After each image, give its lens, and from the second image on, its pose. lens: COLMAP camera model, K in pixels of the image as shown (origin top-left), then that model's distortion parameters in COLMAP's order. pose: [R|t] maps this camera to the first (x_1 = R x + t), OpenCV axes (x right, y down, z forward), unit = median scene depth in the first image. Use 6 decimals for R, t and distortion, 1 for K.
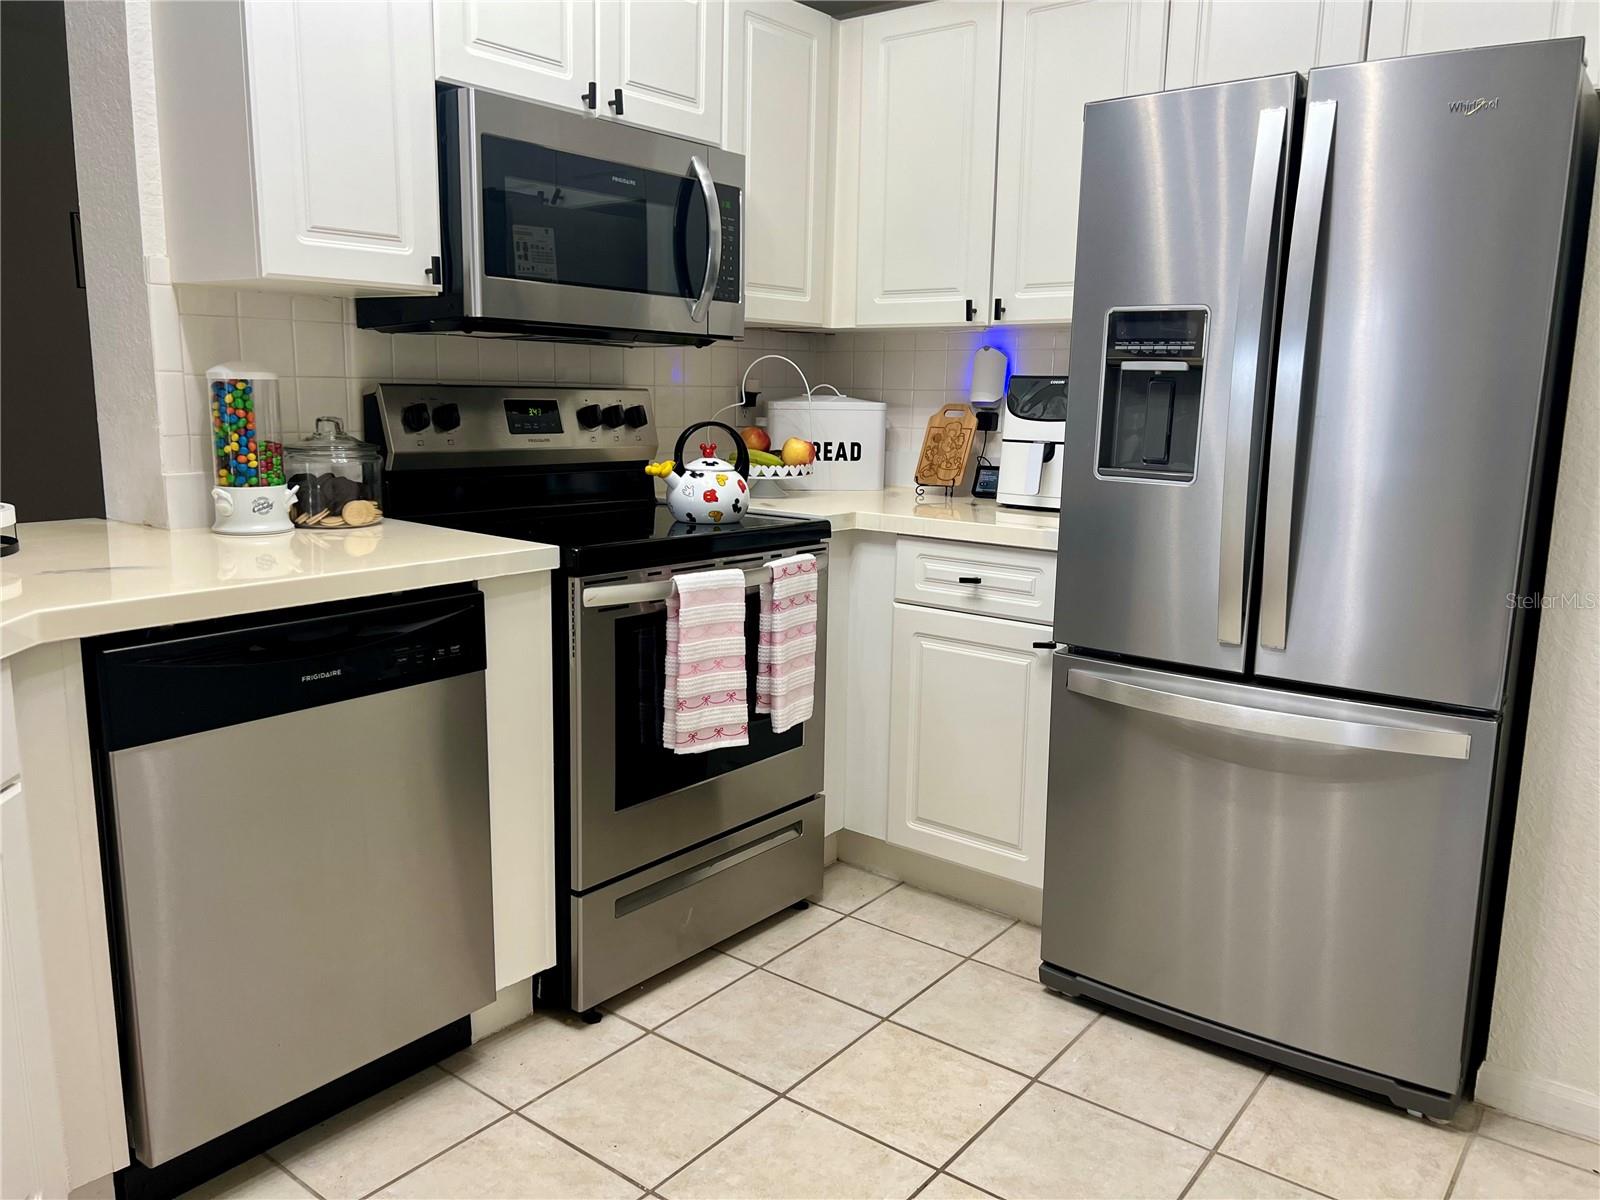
lens RADIAL K [[1196.5, 0, 789.2], [0, 1196.5, 598.8], [0, 0, 1]] dist [0.060630, -0.073385]
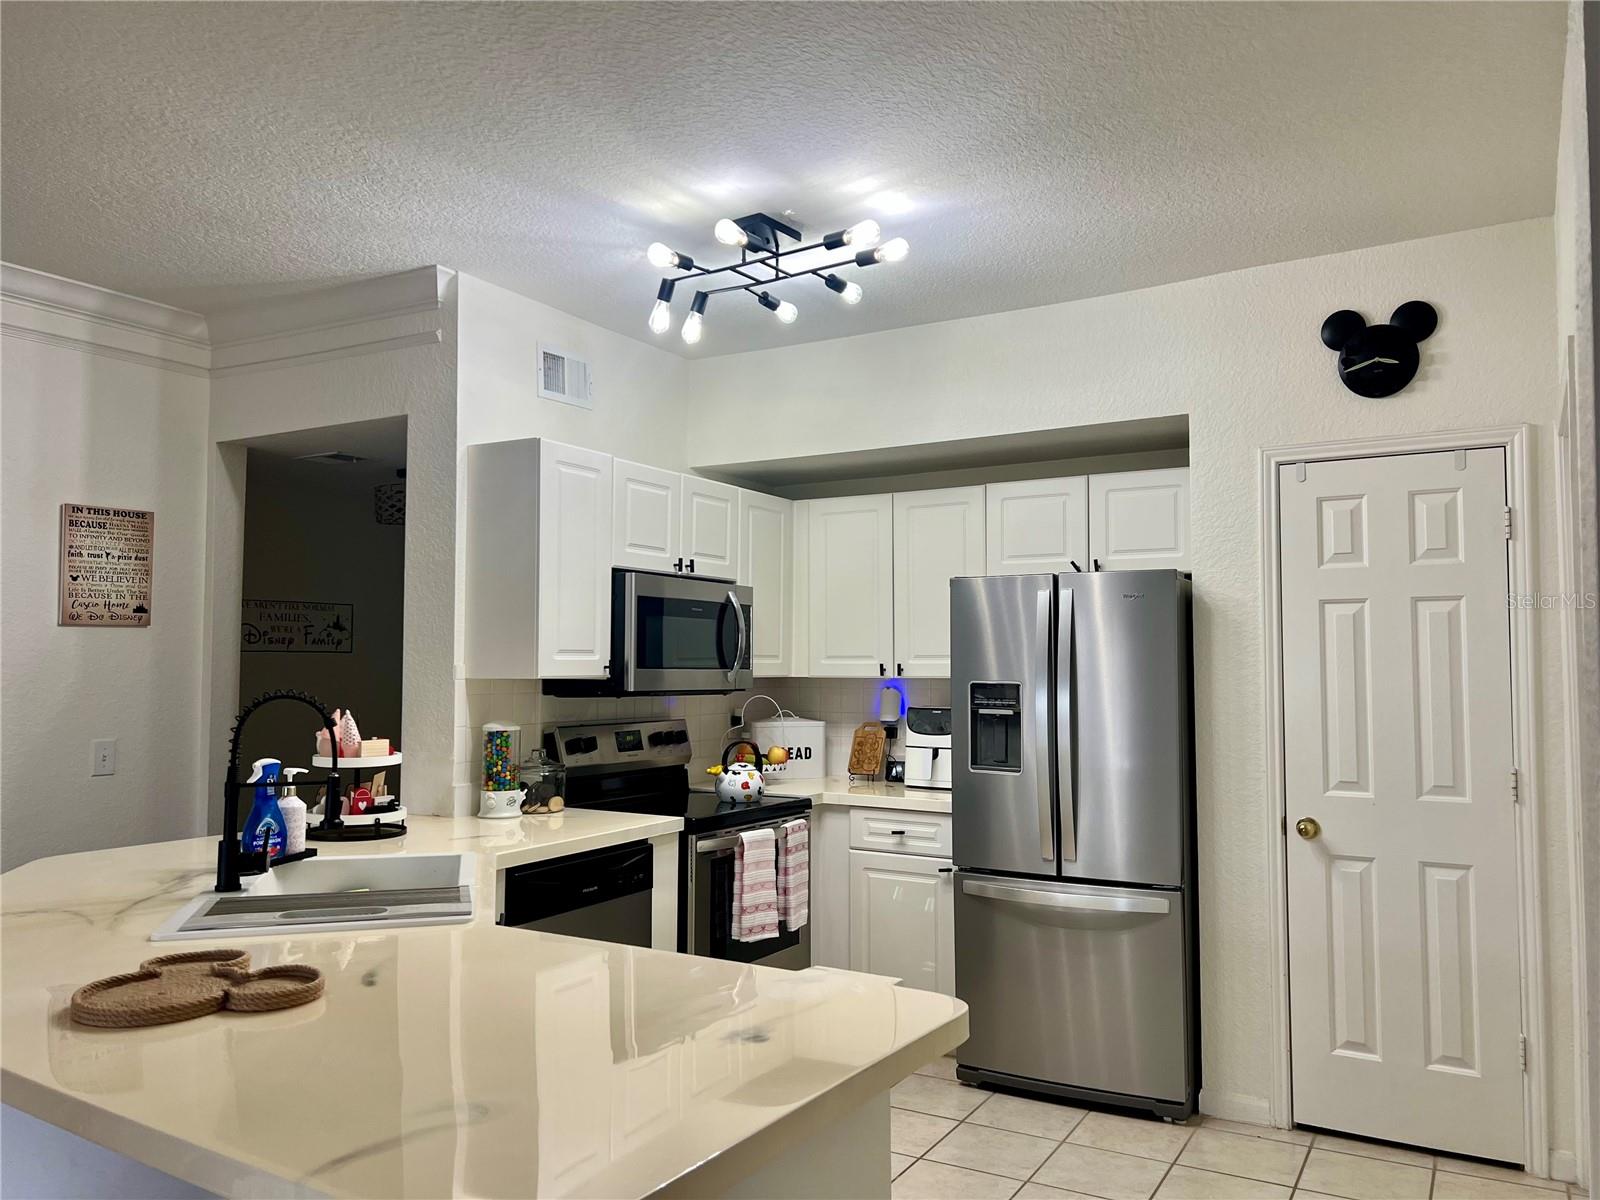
lens RADIAL K [[1196.5, 0, 794.1], [0, 1196.5, 604.3], [0, 0, 1]] dist [0.060630, -0.073385]
pose [[0.989114, -0.008051, 0.146928, -0.267886], [0.040894, 0.974208, -0.221915, 0.045501], [-0.141352, 0.225507, 0.963933, -0.758228]]
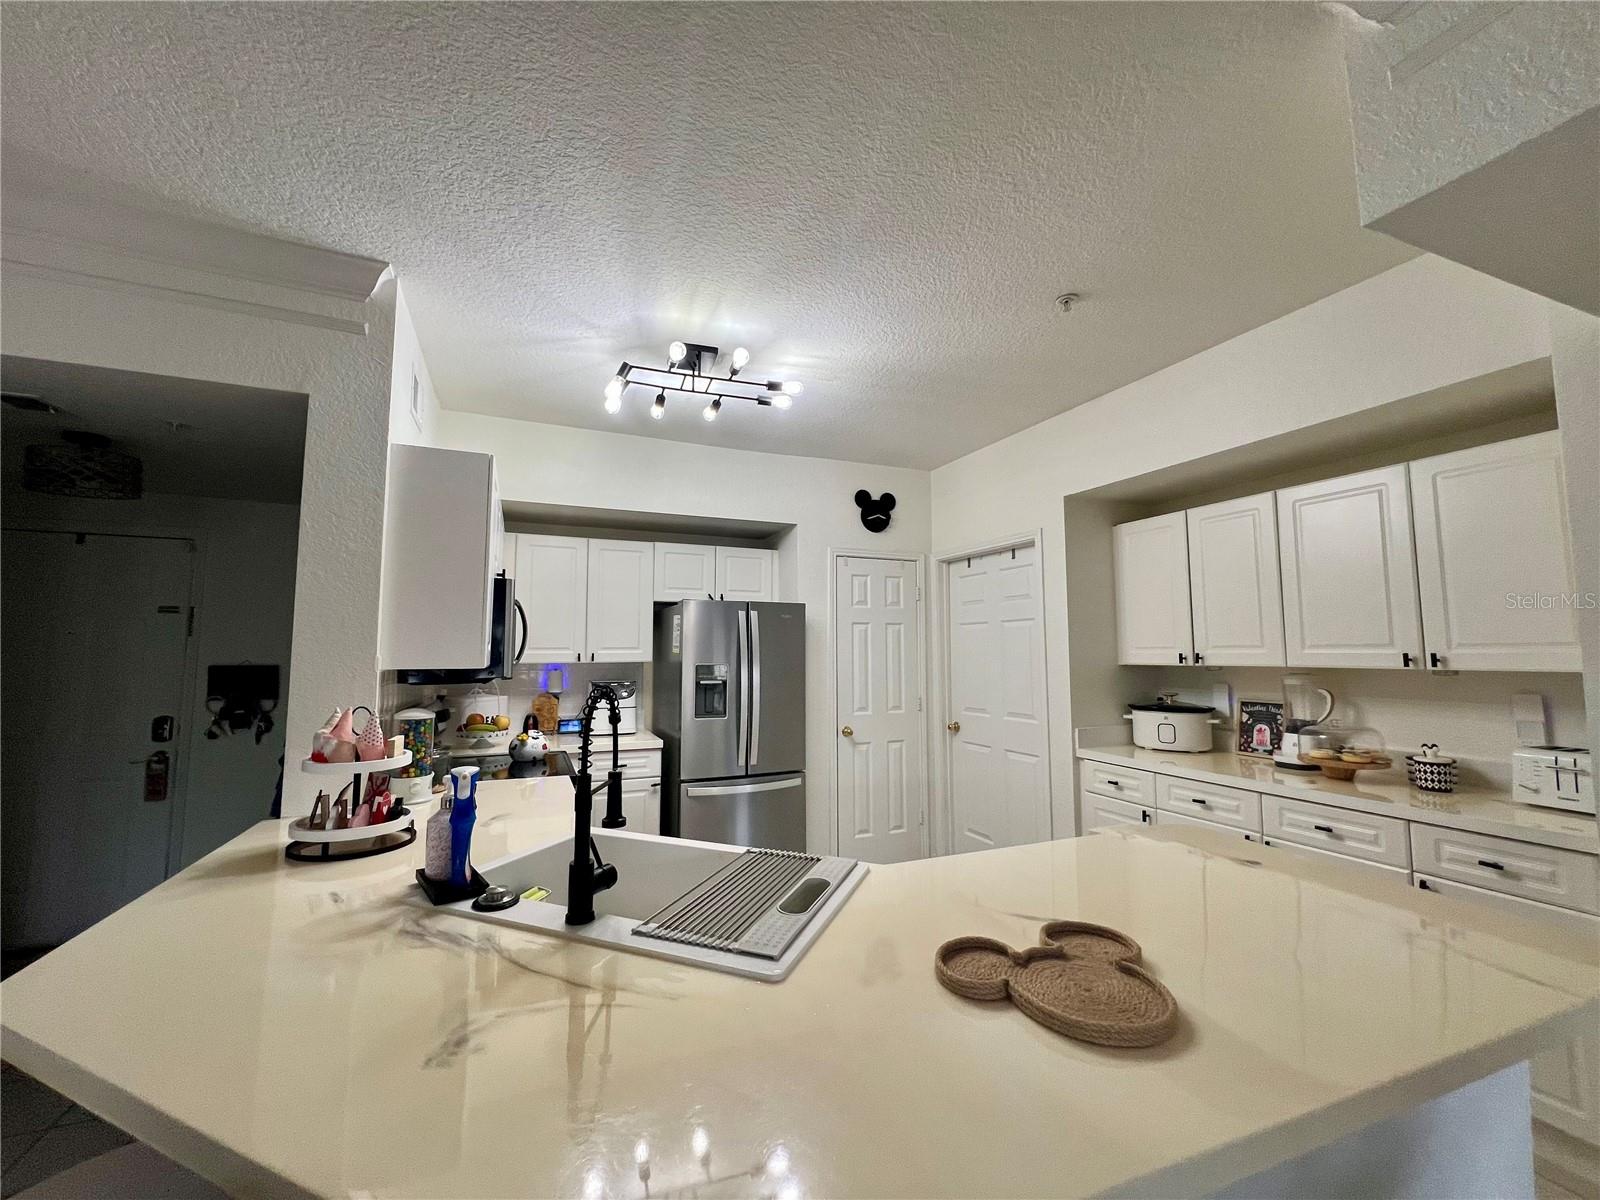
lens RADIAL K [[638.4, 0, 802.2], [0, 638.4, 599.2], [0, 0, 1]] dist [0.000607, -0.000324]
pose [[0.462730, 0.055761, 0.884744, -0.998531], [0.165563, 0.975024, -0.148042, -0.108362], [-0.870902, 0.214985, 0.441941, 0.001018]]
